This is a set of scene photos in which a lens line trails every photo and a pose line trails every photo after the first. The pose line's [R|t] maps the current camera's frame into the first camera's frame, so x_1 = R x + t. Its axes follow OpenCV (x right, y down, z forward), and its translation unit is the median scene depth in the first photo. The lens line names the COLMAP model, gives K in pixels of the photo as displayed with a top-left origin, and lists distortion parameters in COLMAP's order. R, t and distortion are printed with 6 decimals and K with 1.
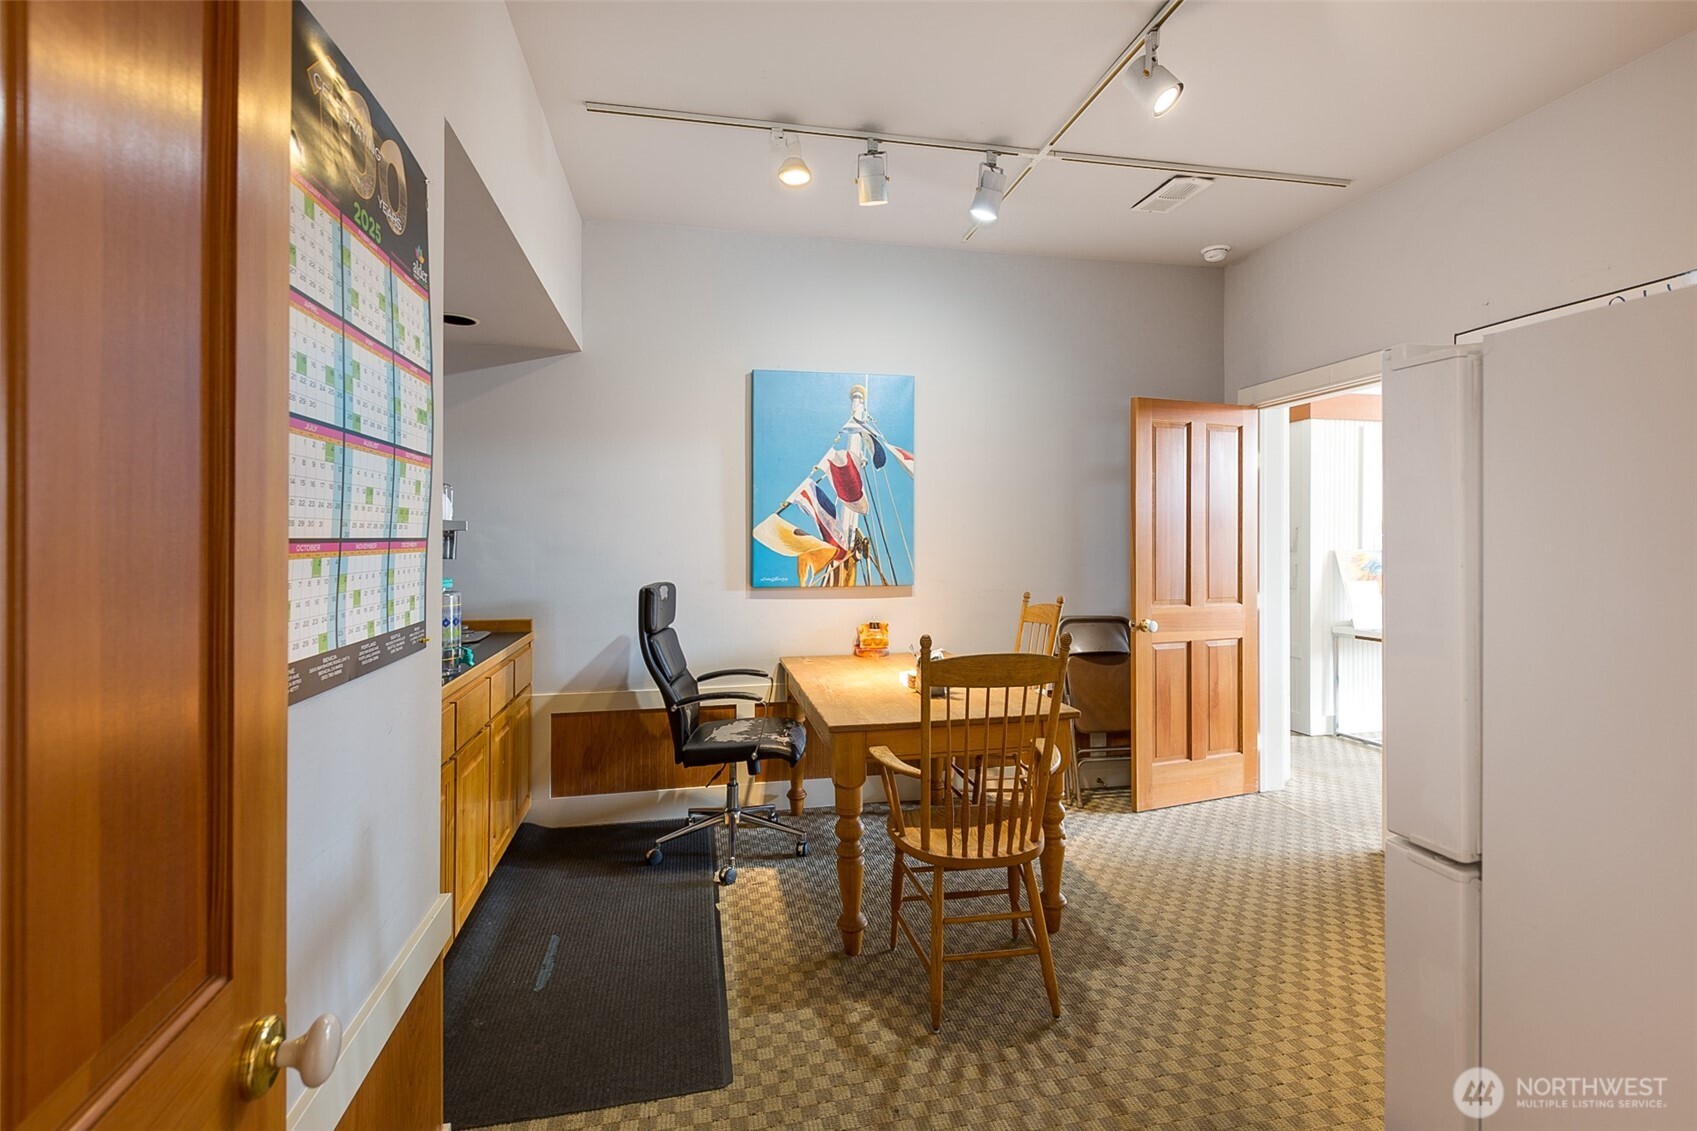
lens RADIAL K [[774.5, 0, 866.3], [0, 774.5, 537.4], [0, 0, 1]] dist [0.007397, -0.007015]
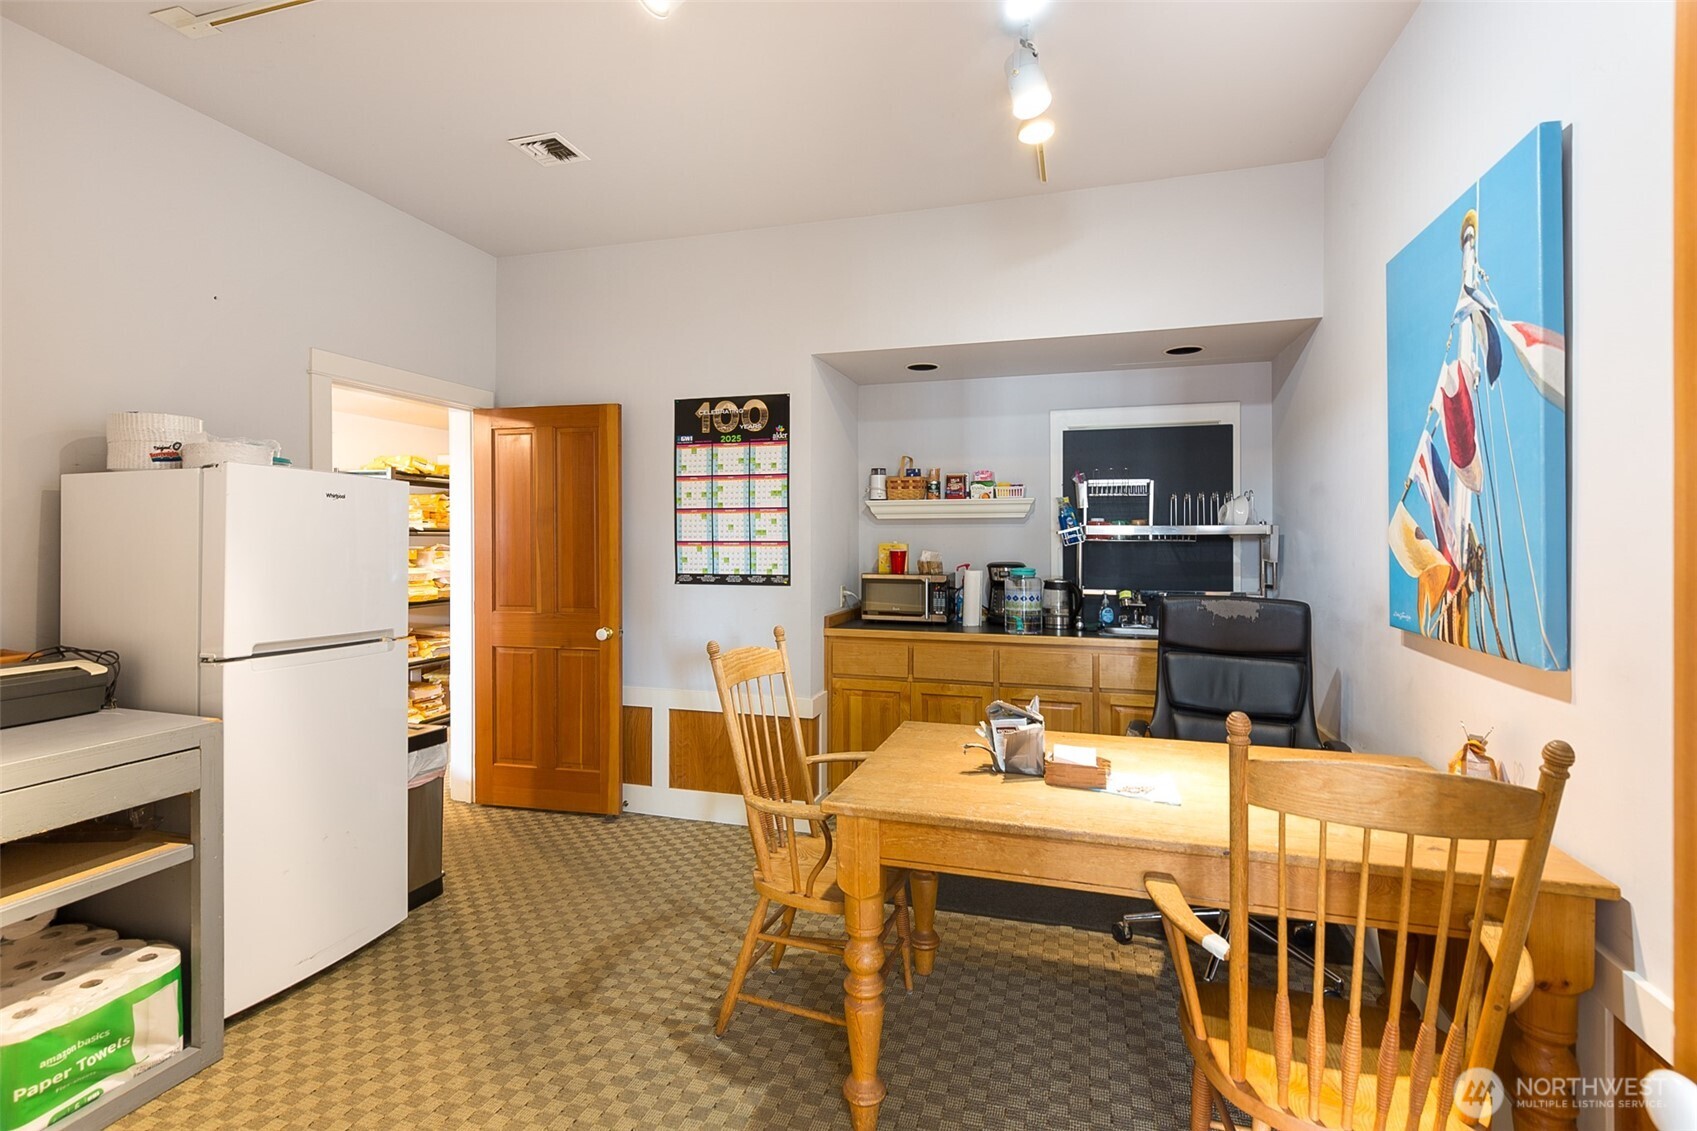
lens RADIAL K [[774.5, 0, 848.8], [0, 774.5, 547.6], [0, 0, 1]] dist [0.007397, -0.007015]
pose [[-0.475638, 0.009073, -0.879595, 0.748756], [-0.000945, 0.999941, 0.010825, -0.003114], [0.879641, 0.005980, -0.475601, 1.177592]]
